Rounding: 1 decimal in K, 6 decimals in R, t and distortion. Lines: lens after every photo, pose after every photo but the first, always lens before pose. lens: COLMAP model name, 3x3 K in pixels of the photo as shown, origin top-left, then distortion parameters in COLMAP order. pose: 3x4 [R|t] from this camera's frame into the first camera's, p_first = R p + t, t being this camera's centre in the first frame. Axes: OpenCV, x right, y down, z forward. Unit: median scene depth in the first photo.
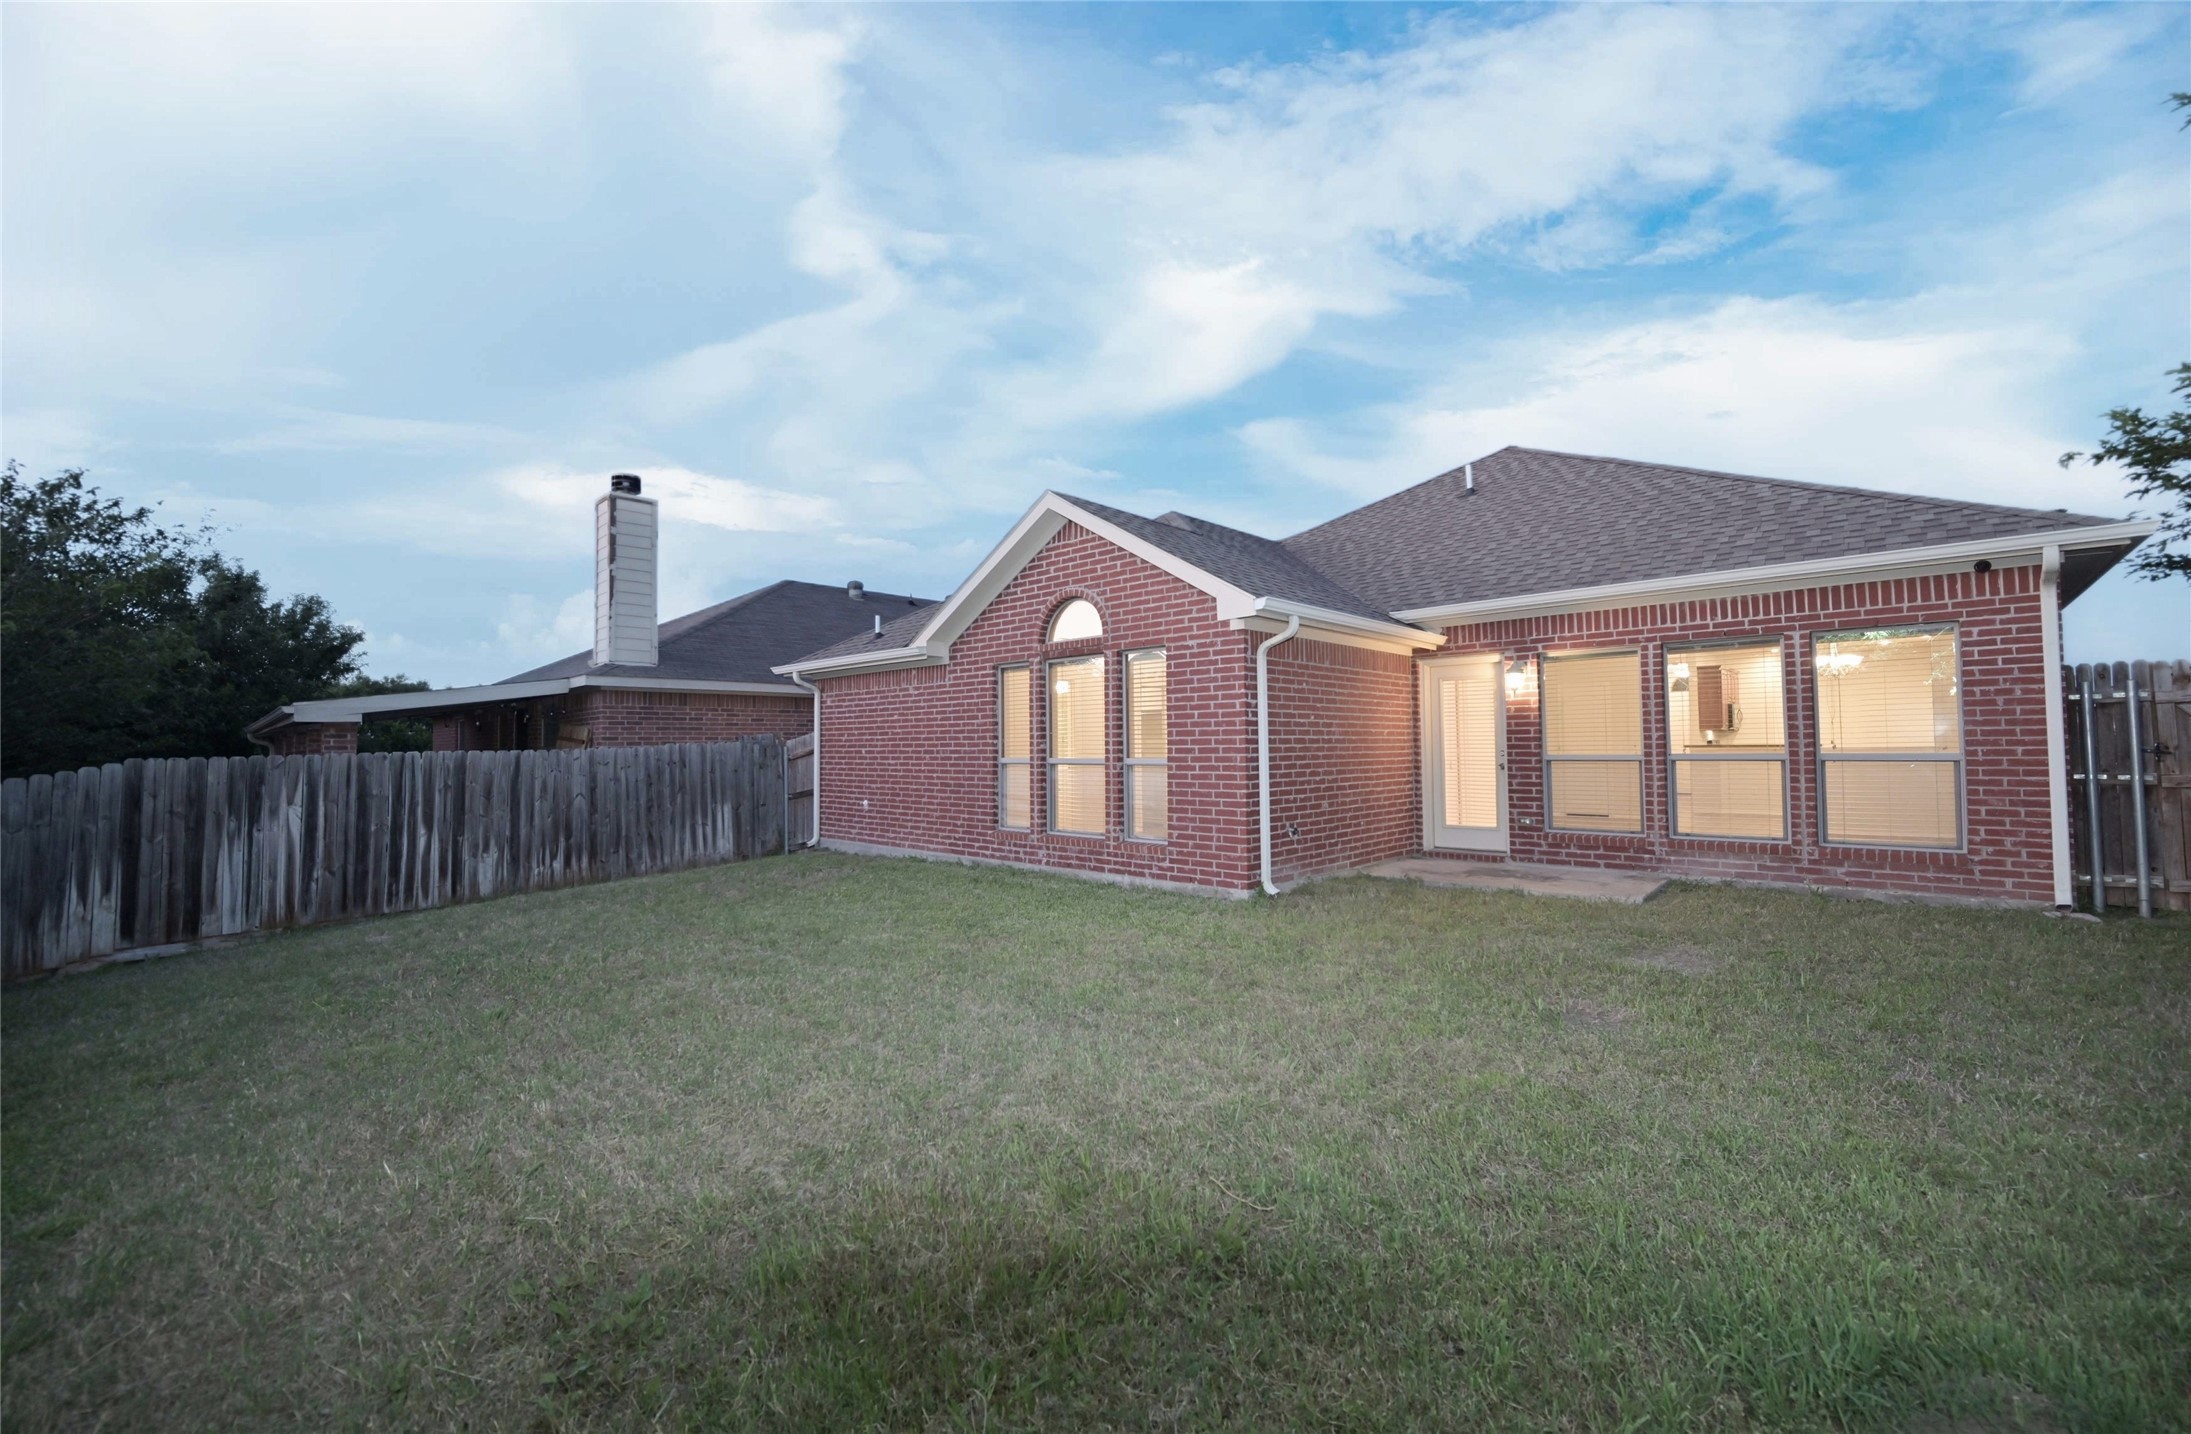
lens RADIAL K [[861.2, 0, 1096.8], [0, 861.2, 717.5], [0, 0, 1]] dist [0.000643, -0.001739]
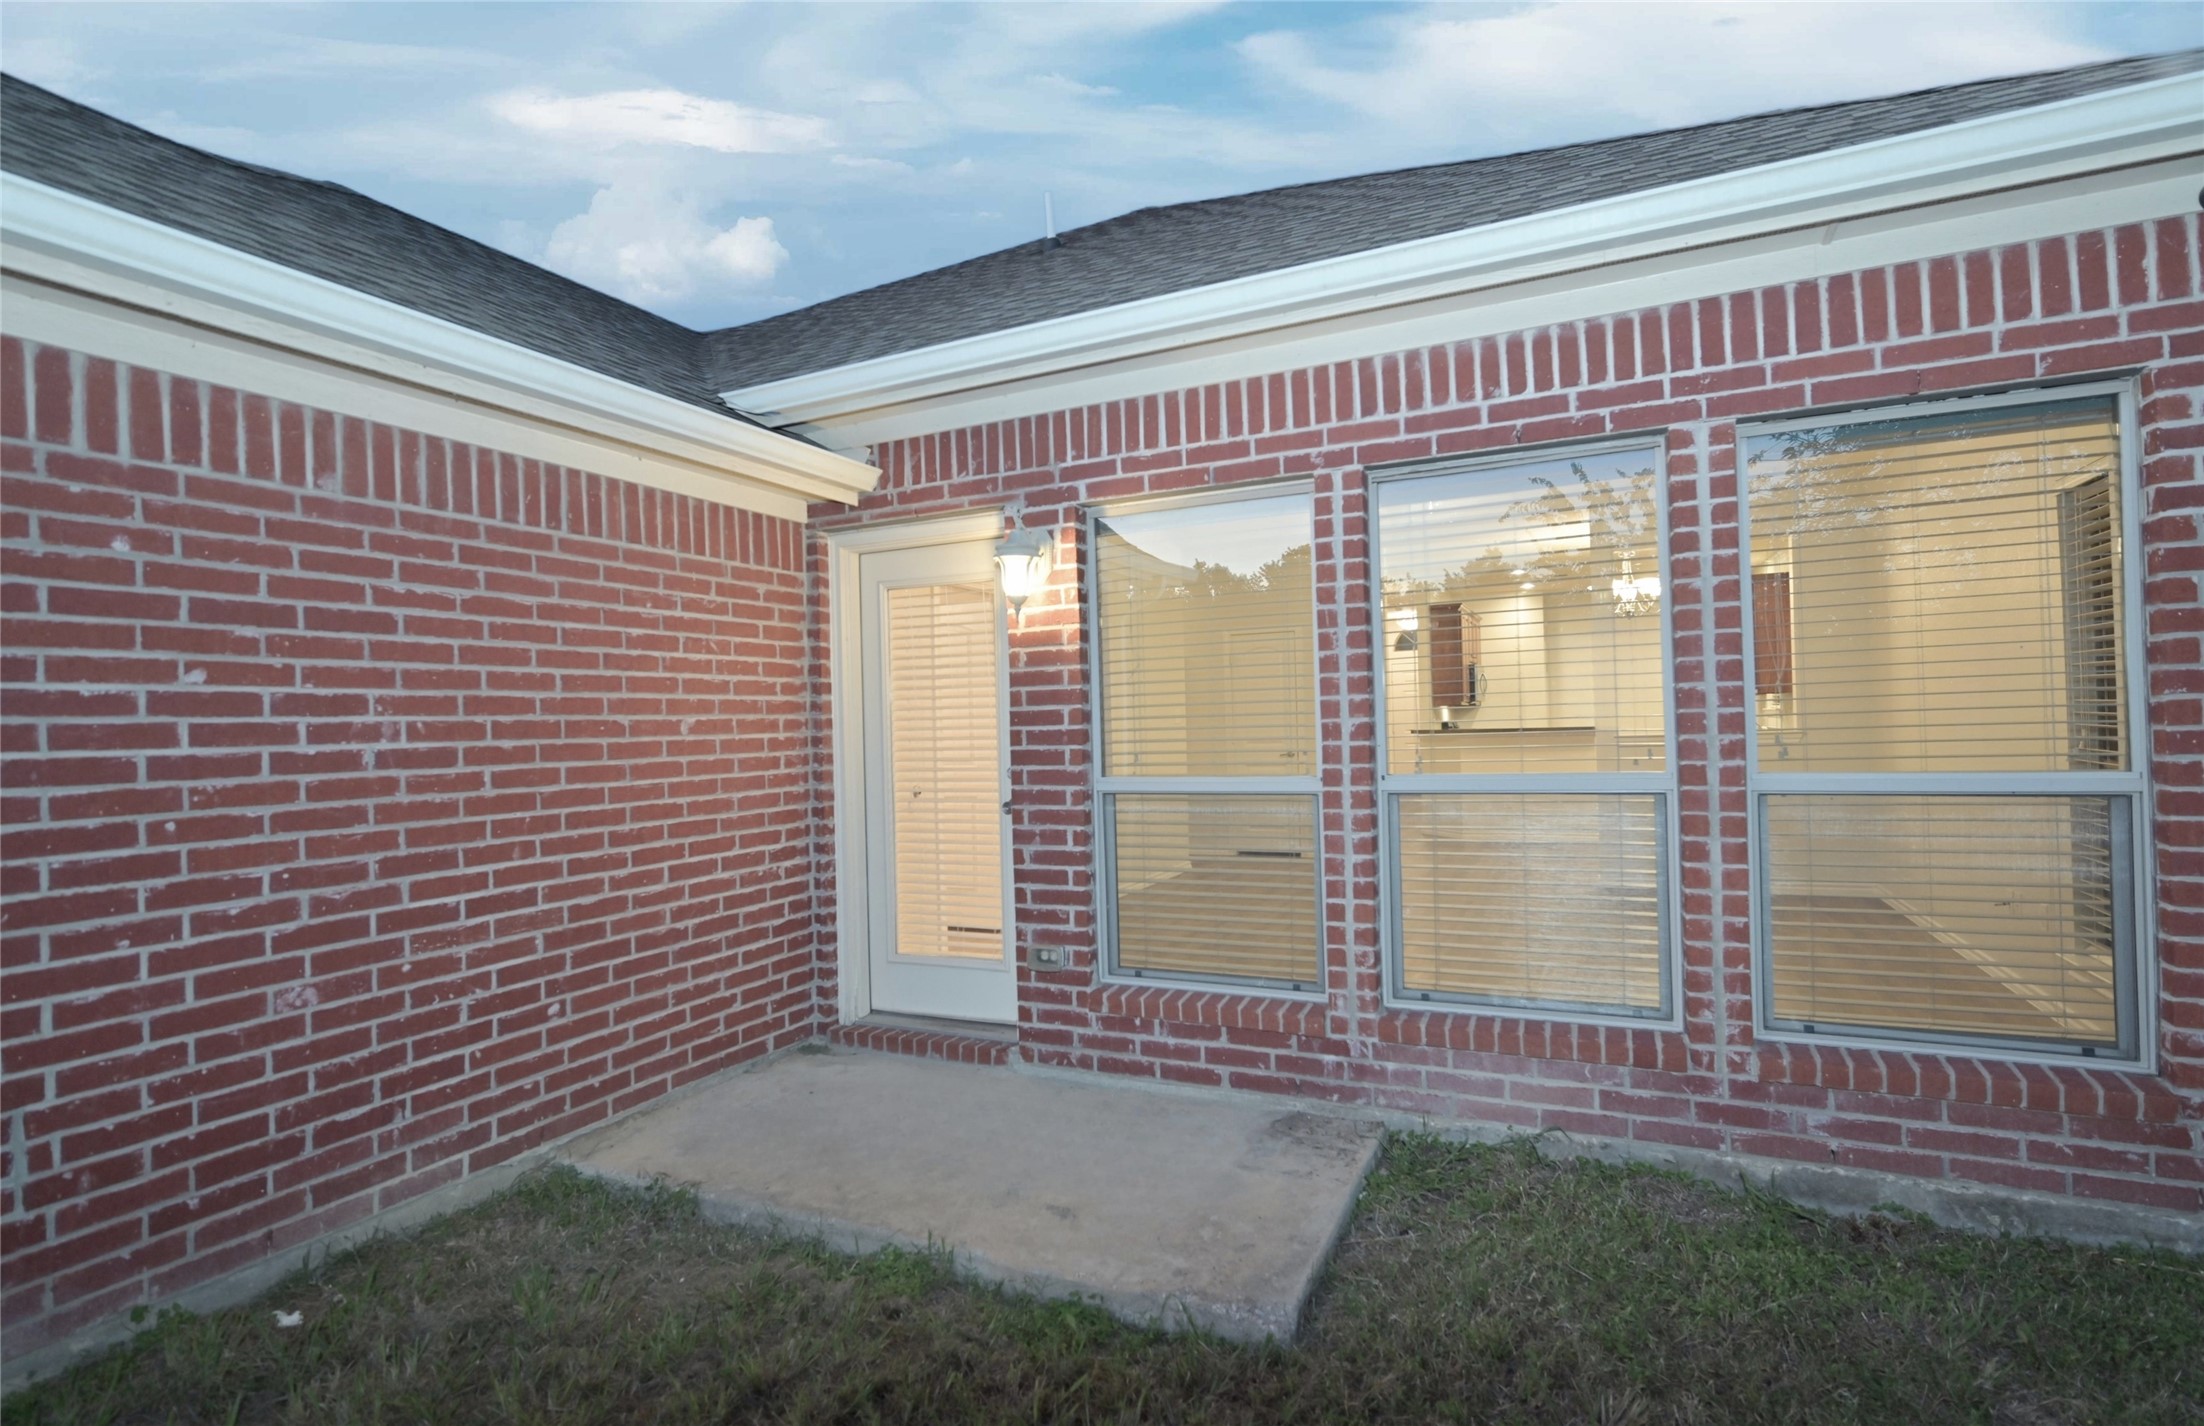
lens RADIAL K [[1029.3, 0, 1103.2], [0, 1029.3, 713.5], [0, 0, 1]] dist [0.000726, 0.000908]
pose [[0.951859, -0.011836, 0.306306, 0.416943], [0.006175, 0.999792, 0.019442, 0.006848], [-0.306473, -0.016615, 0.951734, 0.618905]]
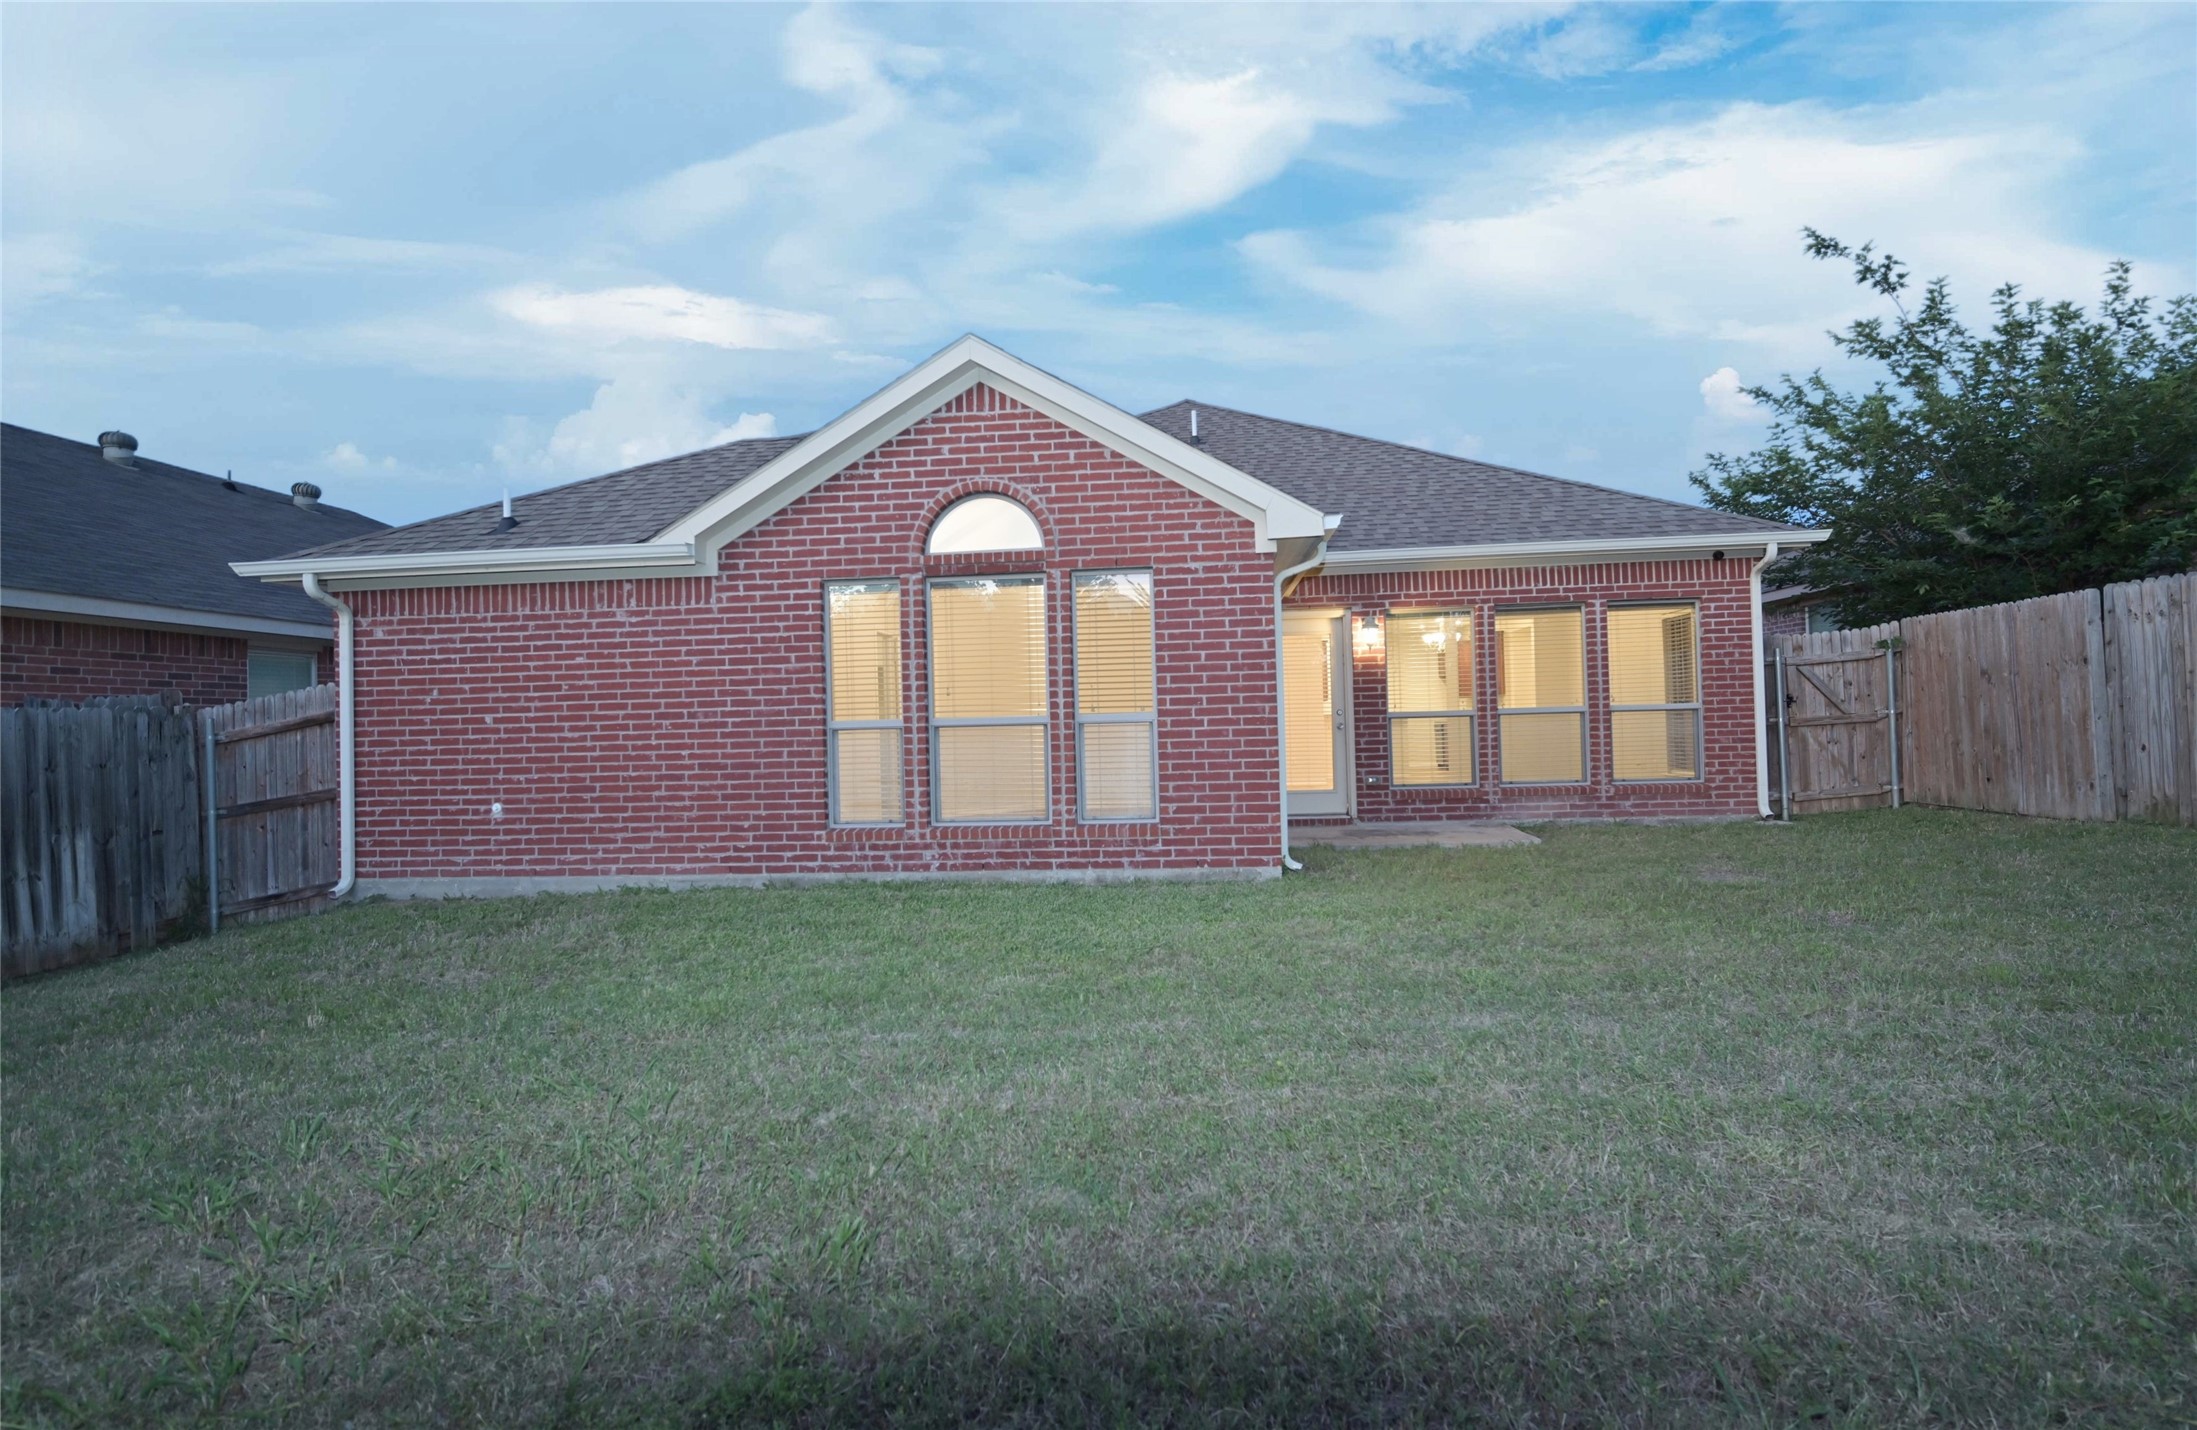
lens RADIAL K [[1026.1, 0, 1080.3], [0, 1026.1, 716.3], [0, 0, 1]] dist [0.000726, 0.000908]
pose [[0.797018, -0.002488, 0.603950, -0.518390], [-0.002277, 0.999972, 0.007125, 0.043524], [-0.603951, -0.007054, 0.796990, 0.292803]]
